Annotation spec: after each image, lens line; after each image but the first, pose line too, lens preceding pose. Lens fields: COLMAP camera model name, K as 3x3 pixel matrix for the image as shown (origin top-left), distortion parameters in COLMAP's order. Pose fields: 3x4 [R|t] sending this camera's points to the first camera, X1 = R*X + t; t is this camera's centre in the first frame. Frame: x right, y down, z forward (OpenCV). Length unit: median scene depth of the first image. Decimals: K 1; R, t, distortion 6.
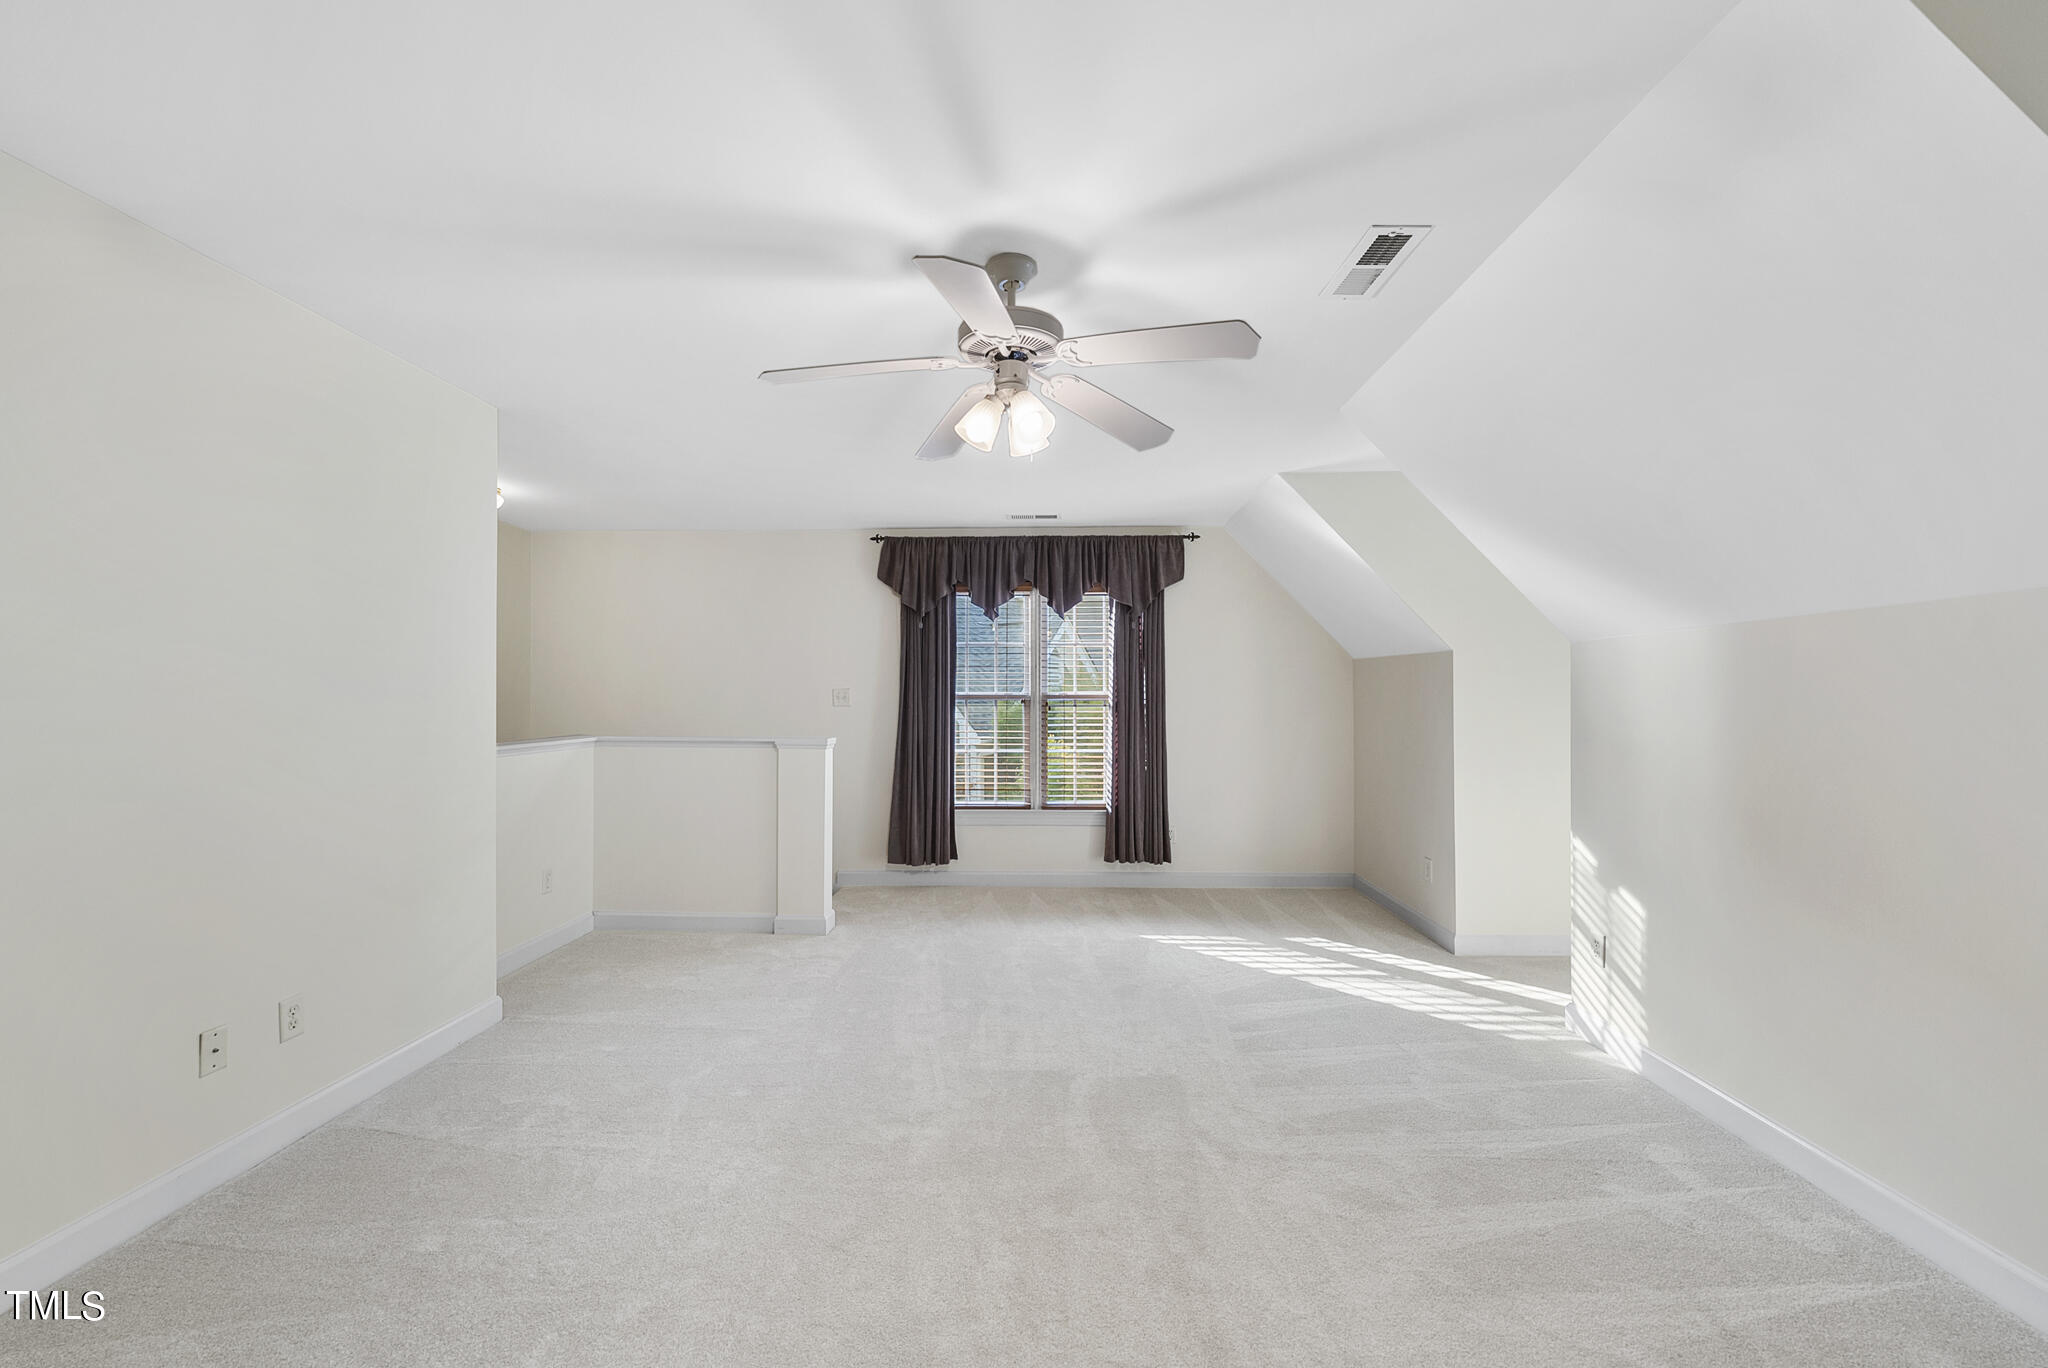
lens RADIAL K [[807.2, 0, 1020.3], [0, 807.2, 689.8], [0, 0, 1]] dist [0.001224, -0.000448]
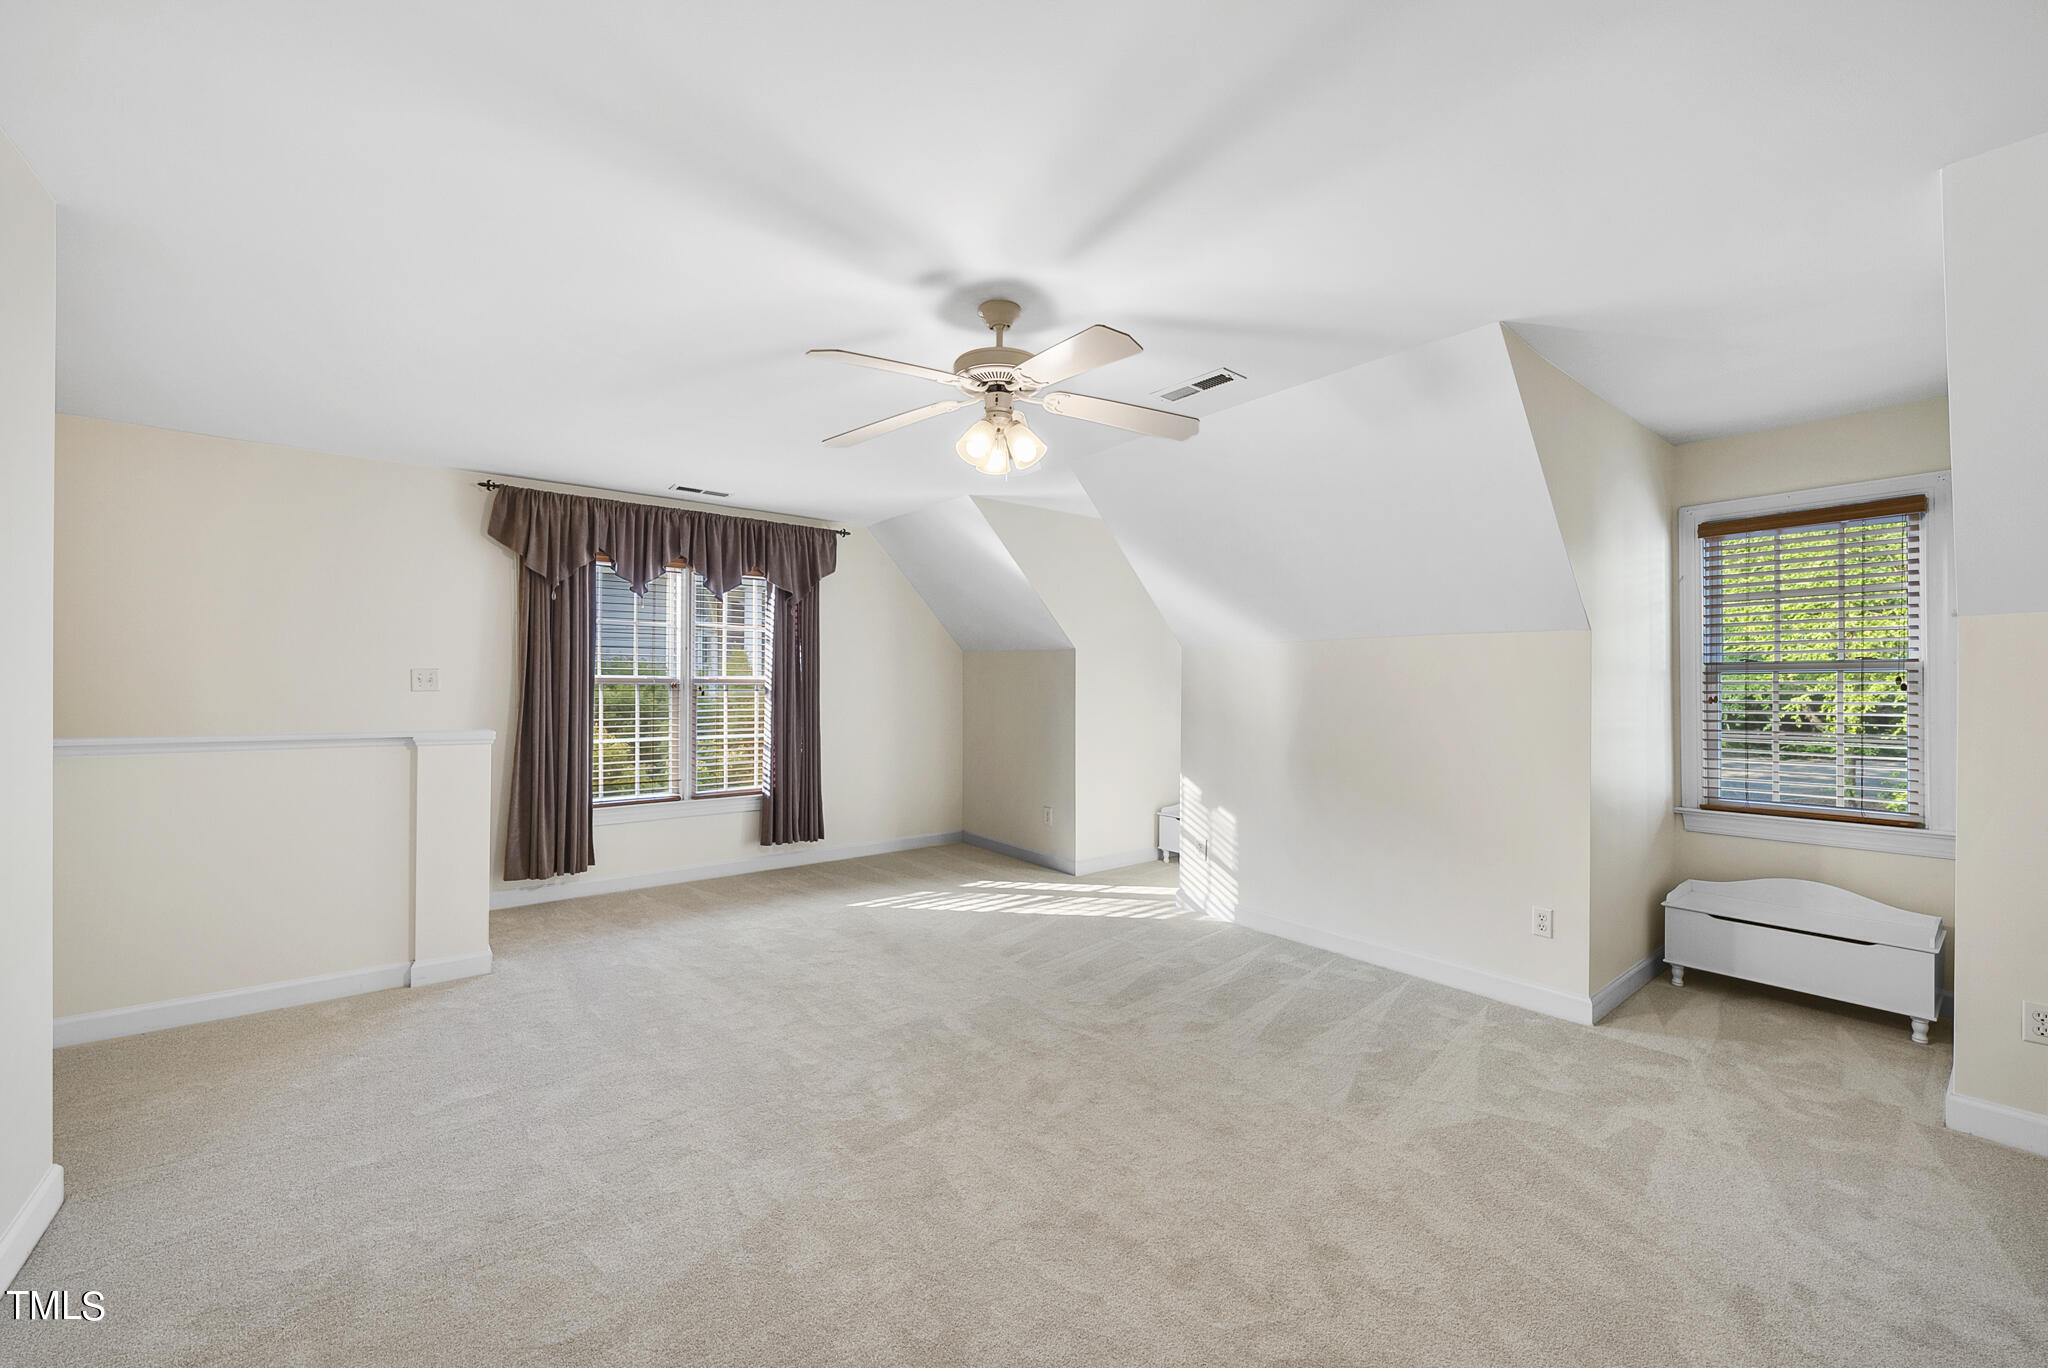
lens RADIAL K [[807.2, 0, 991.0], [0, 807.2, 678.5], [0, 0, 1]] dist [0.001224, -0.000448]
pose [[0.767978, 0.008513, 0.640420, -0.406328], [-0.011327, 0.999936, 0.000292, 0.002109], [-0.640376, -0.007478, 0.768025, 0.062066]]
